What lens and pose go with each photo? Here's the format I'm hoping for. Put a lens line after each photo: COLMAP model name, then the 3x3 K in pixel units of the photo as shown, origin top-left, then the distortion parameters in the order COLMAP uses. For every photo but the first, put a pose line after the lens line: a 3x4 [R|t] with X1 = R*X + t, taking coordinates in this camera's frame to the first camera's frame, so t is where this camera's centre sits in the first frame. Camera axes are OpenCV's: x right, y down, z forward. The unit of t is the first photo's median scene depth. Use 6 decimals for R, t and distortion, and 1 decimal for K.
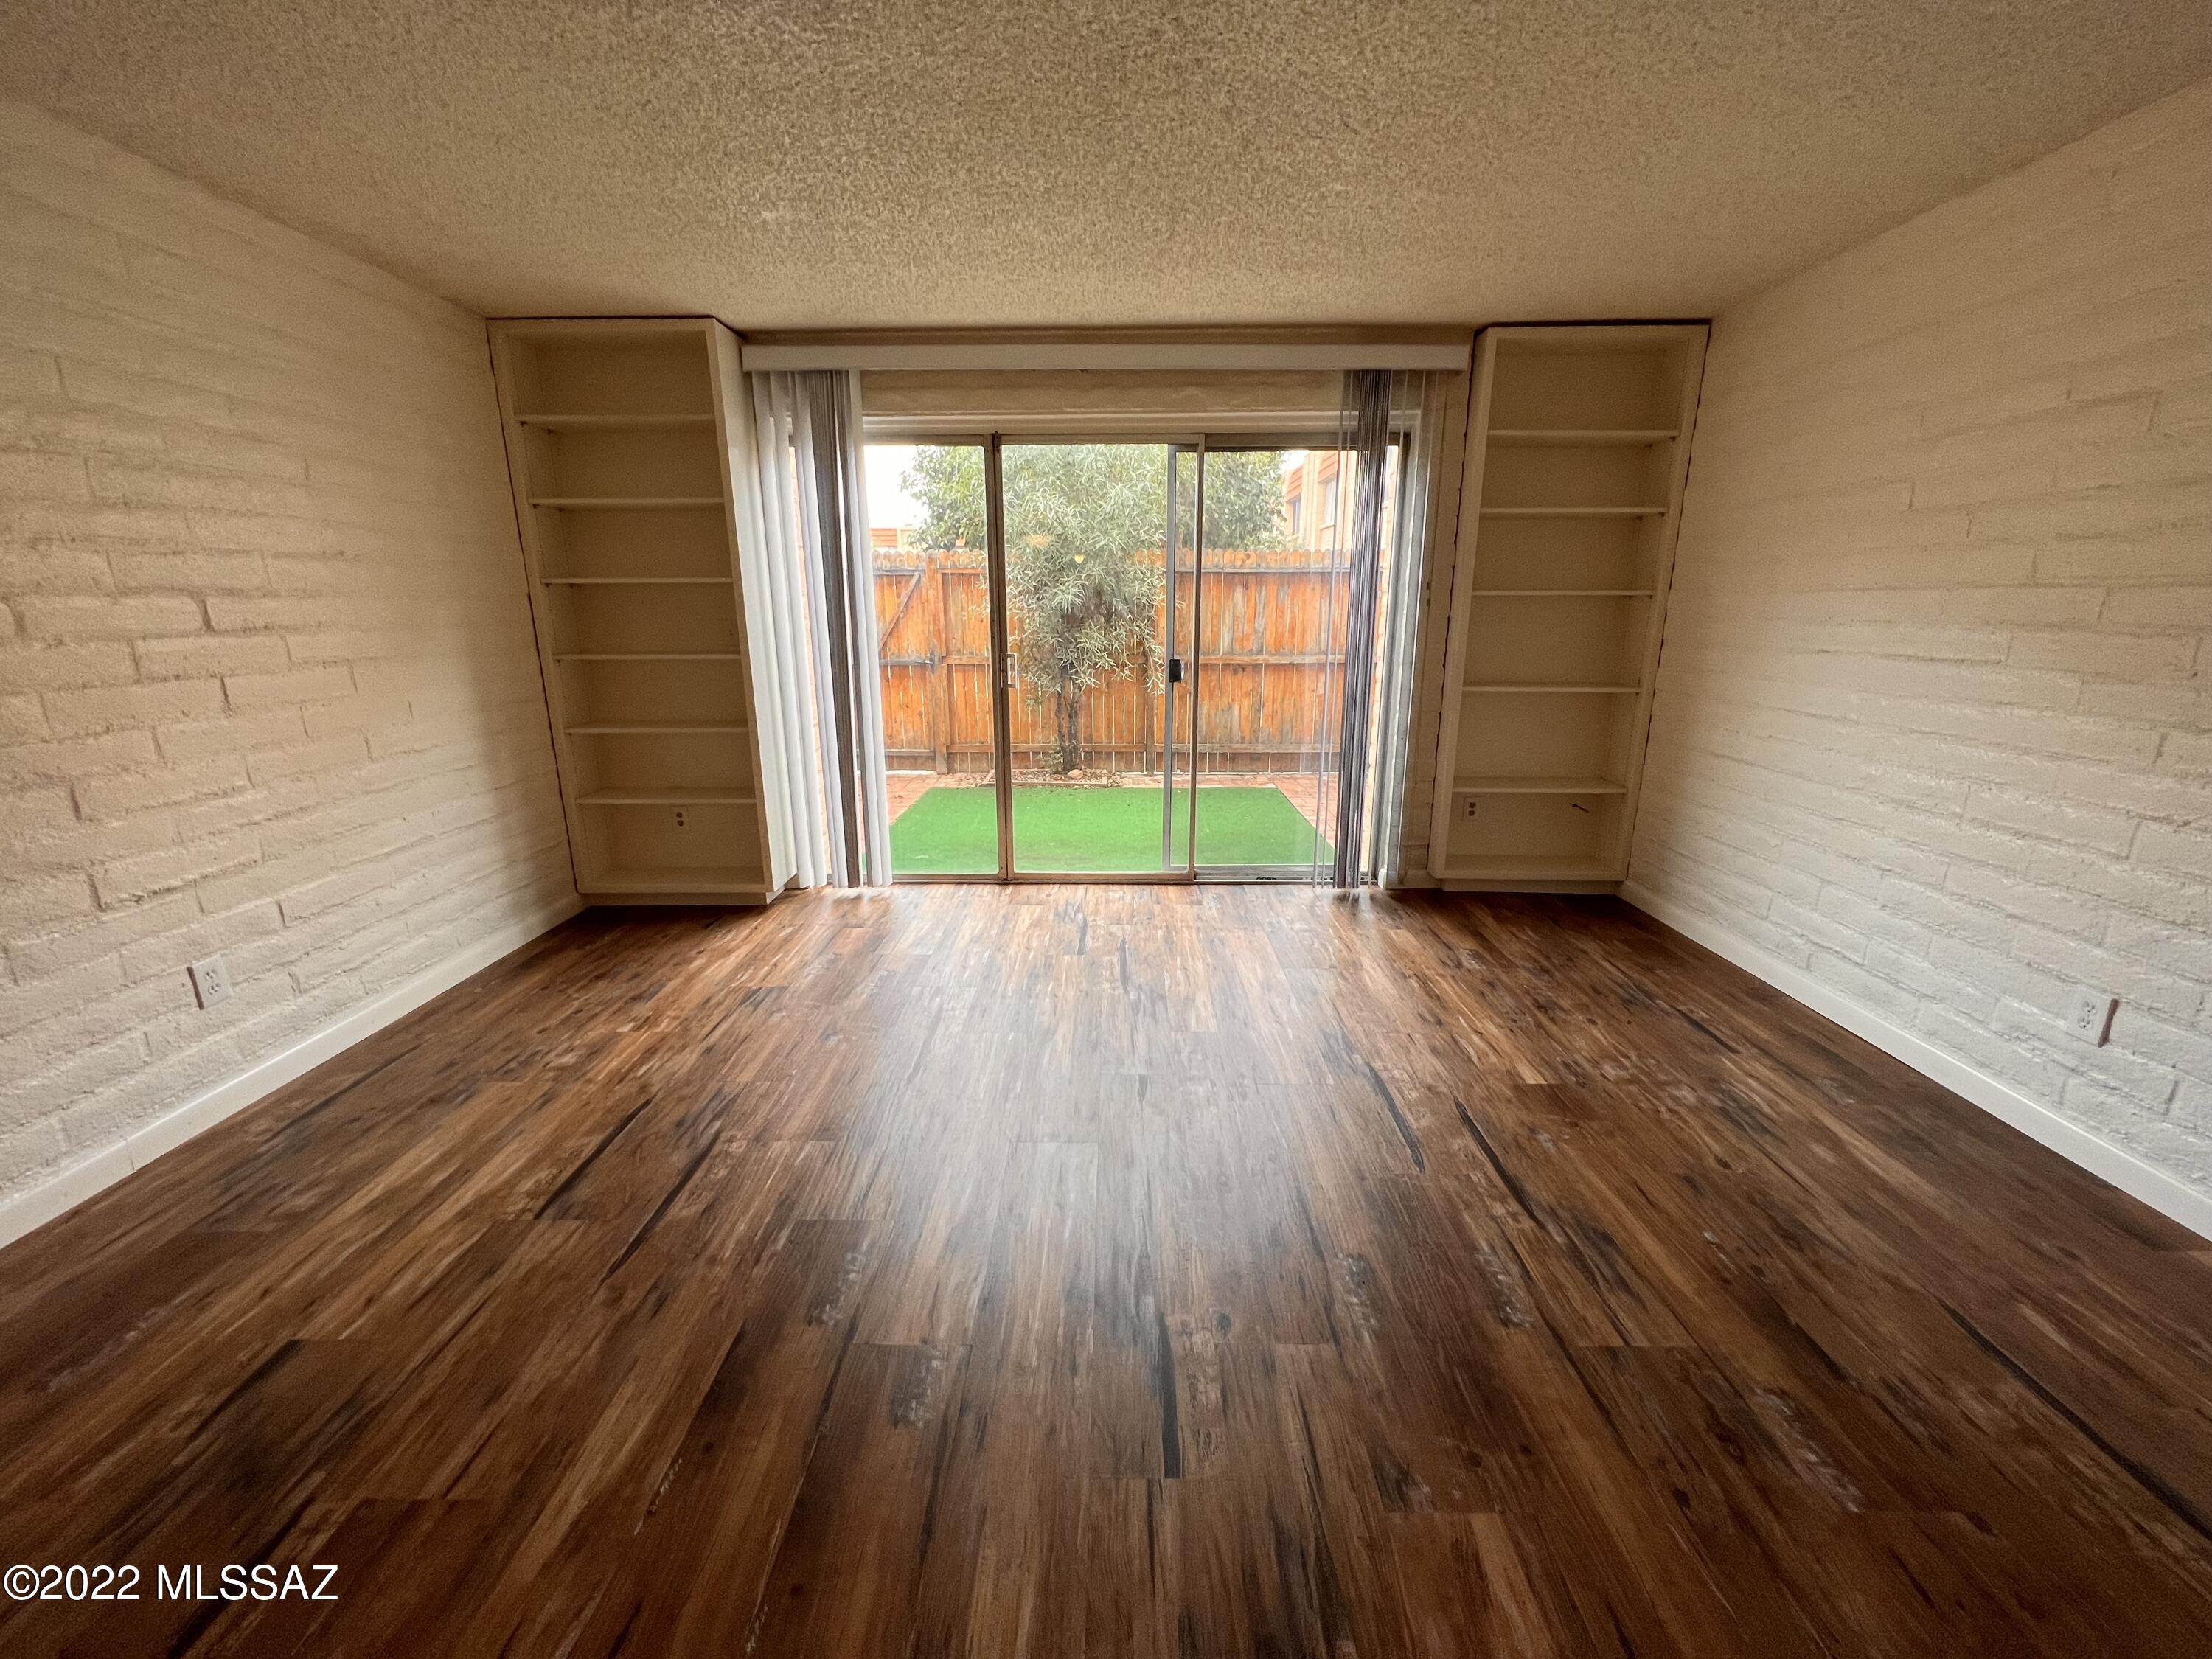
lens RADIAL K [[884.5, 0, 1103.2], [0, 884.5, 824.6], [0, 0, 1]] dist [-0.001330, 0.000405]
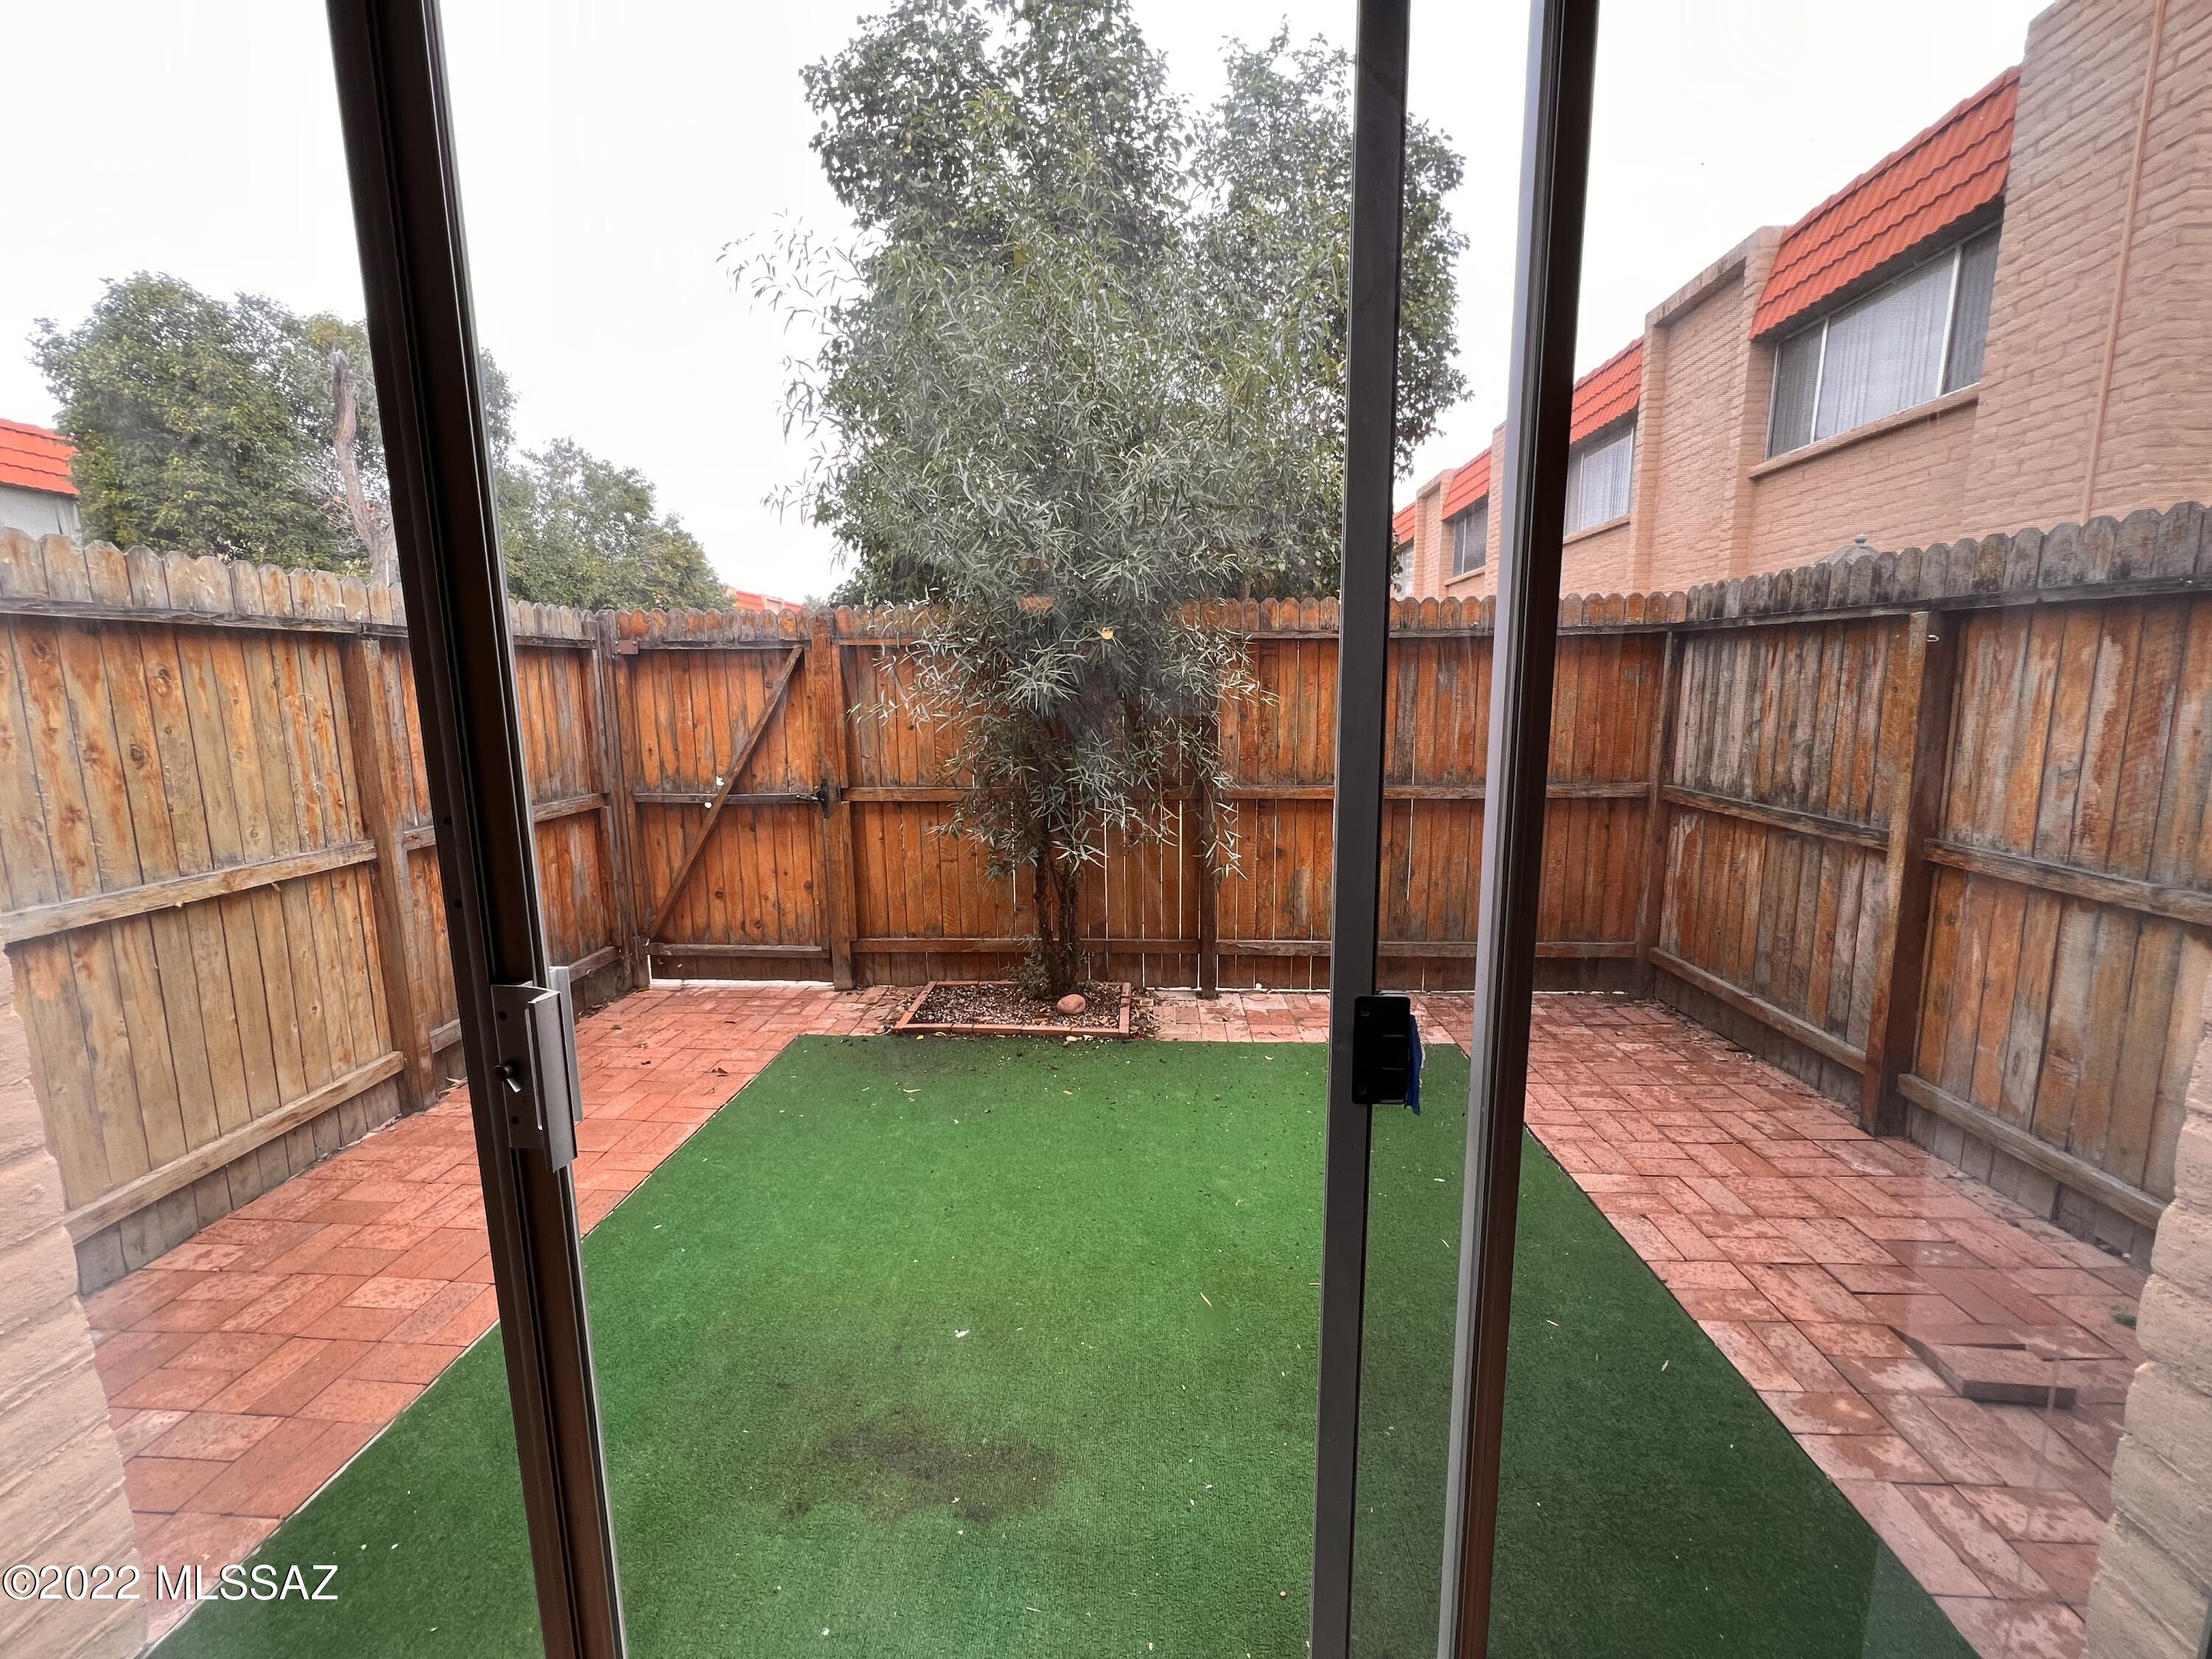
lens RADIAL K [[884.5, 0, 1099.7], [0, 884.5, 819.7], [0, 0, 1]] dist [-0.001330, 0.000405]
pose [[0.998476, 0.001861, -0.055156, 0.030932], [-0.006994, 0.995640, -0.093015, -0.236234], [0.054743, 0.093259, 0.994136, 0.882364]]
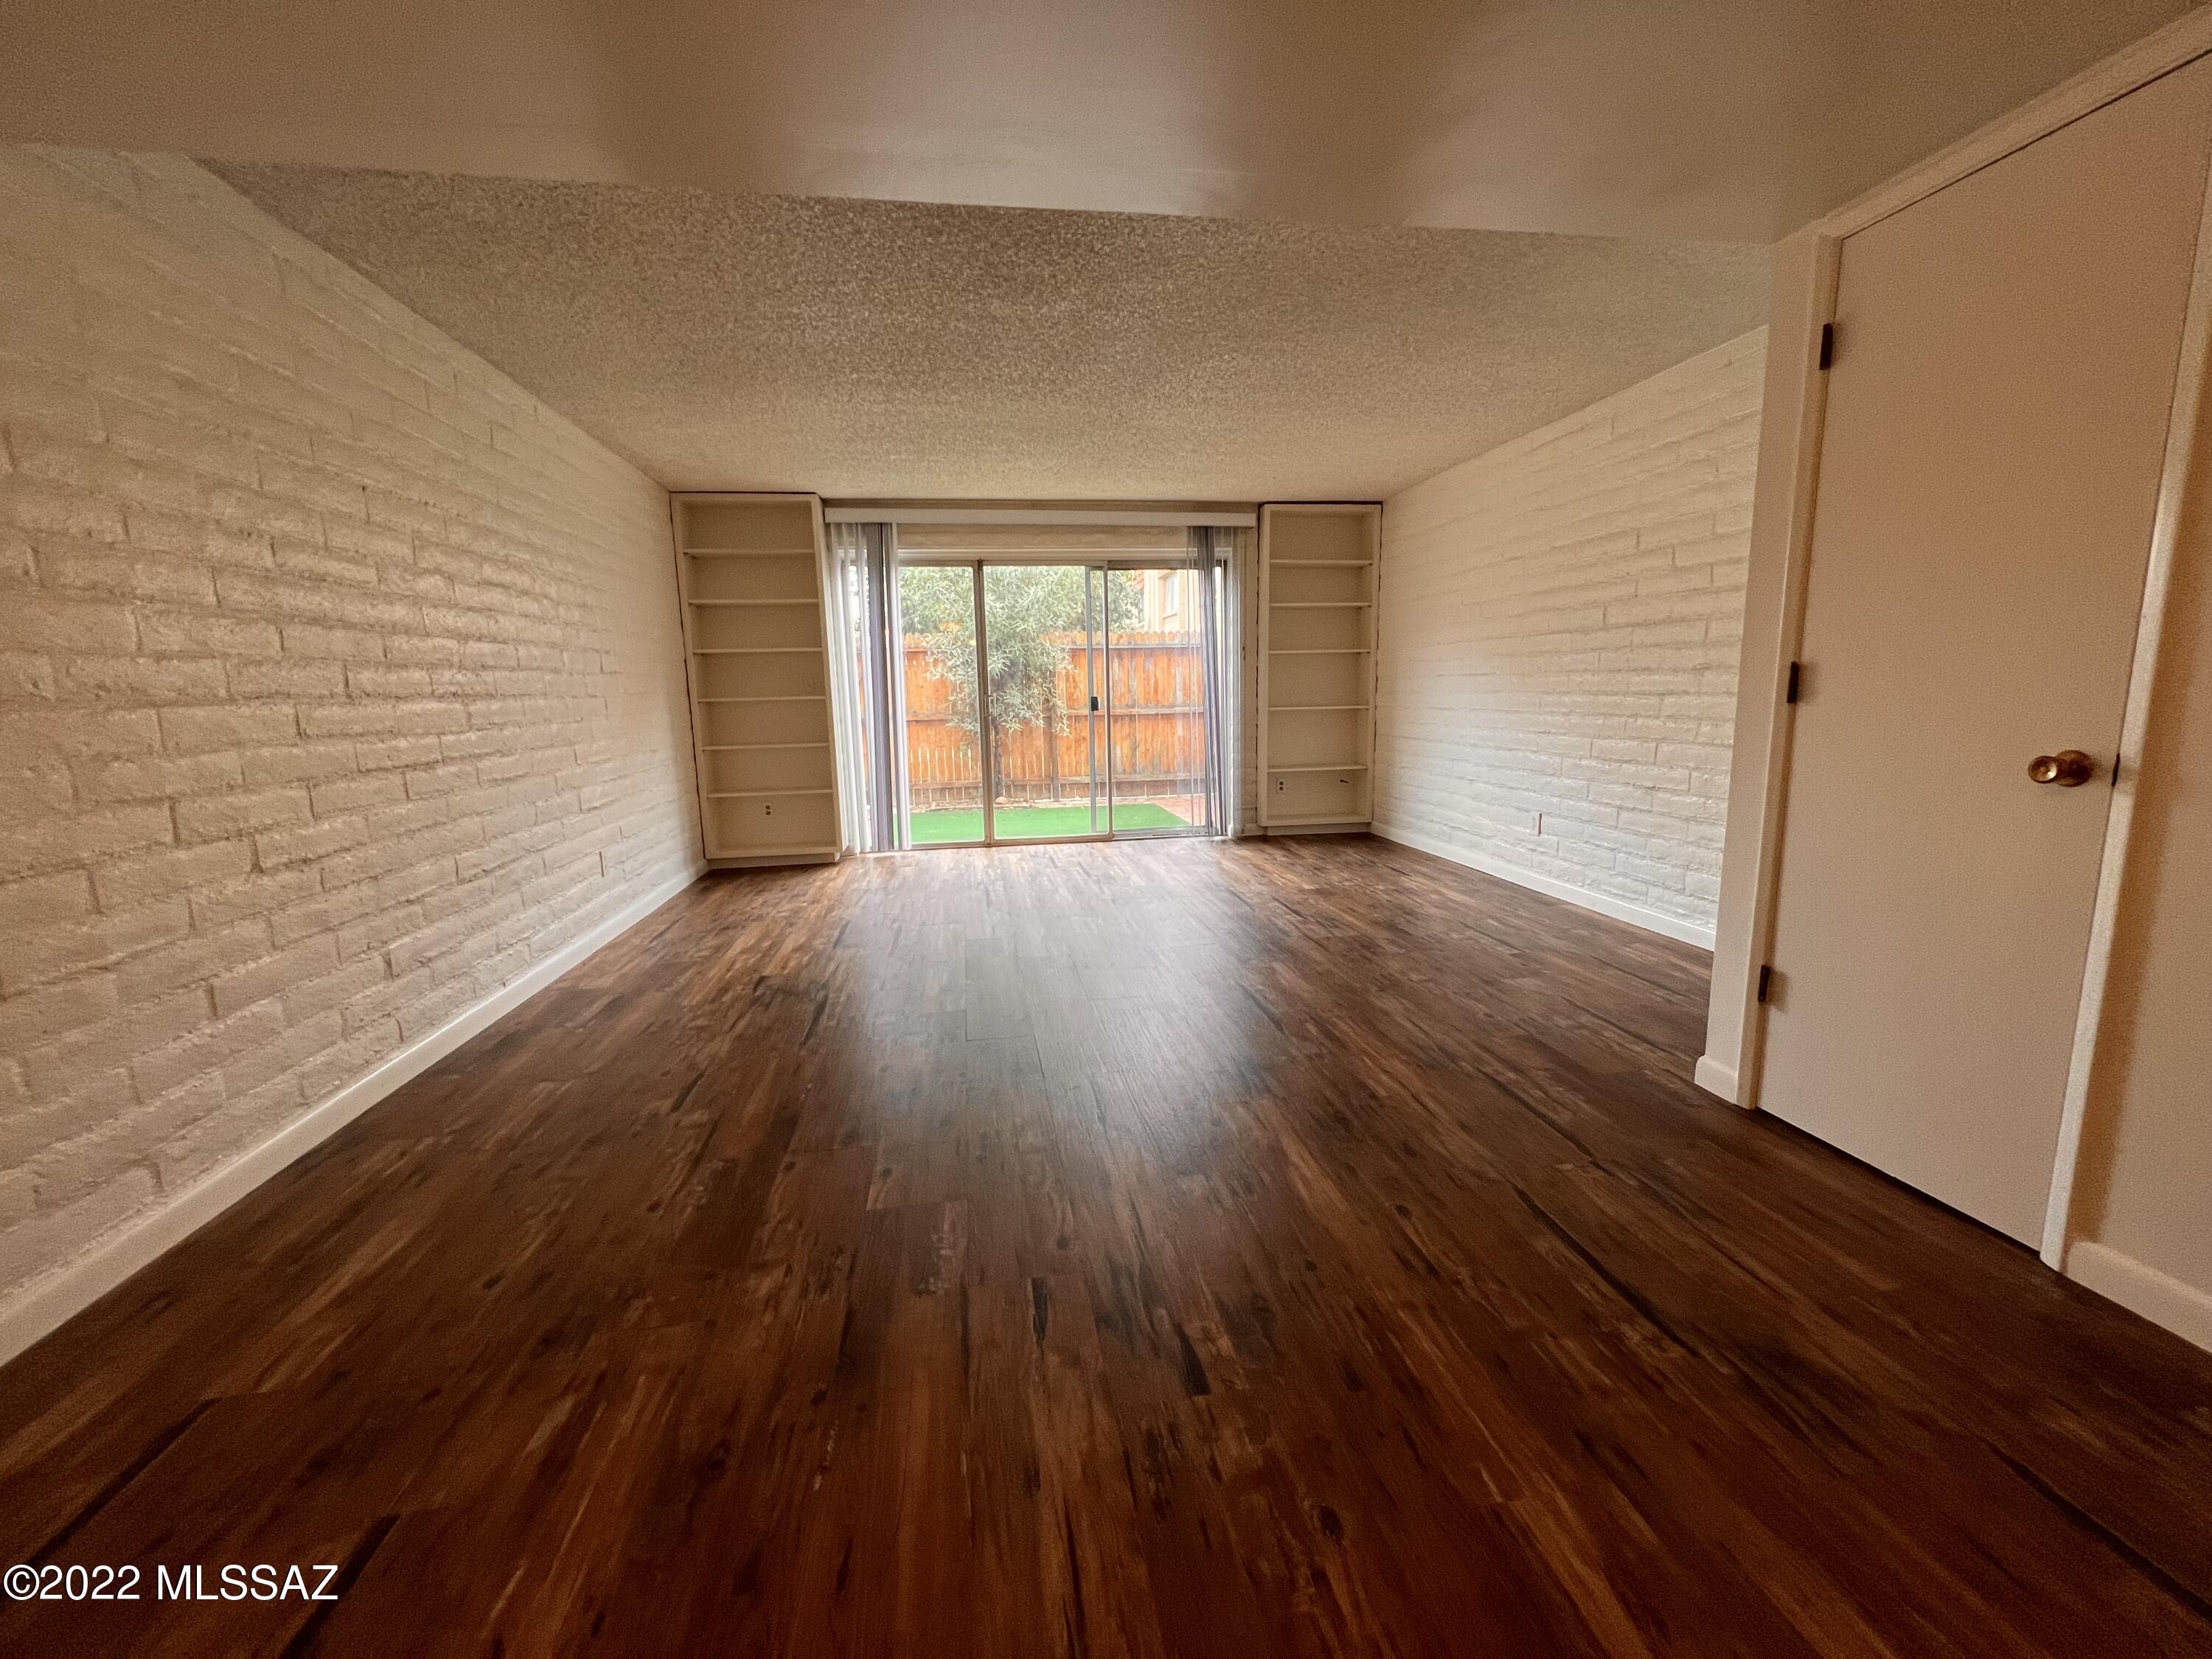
lens RADIAL K [[884.5, 0, 1101.7], [0, 884.5, 822.3], [0, 0, 1]] dist [-0.001330, 0.000405]
pose [[0.986190, -0.043096, 0.159910, -0.193868], [0.058393, 0.994024, -0.092232, 0.211020], [-0.154979, 0.100296, 0.982813, -0.614905]]
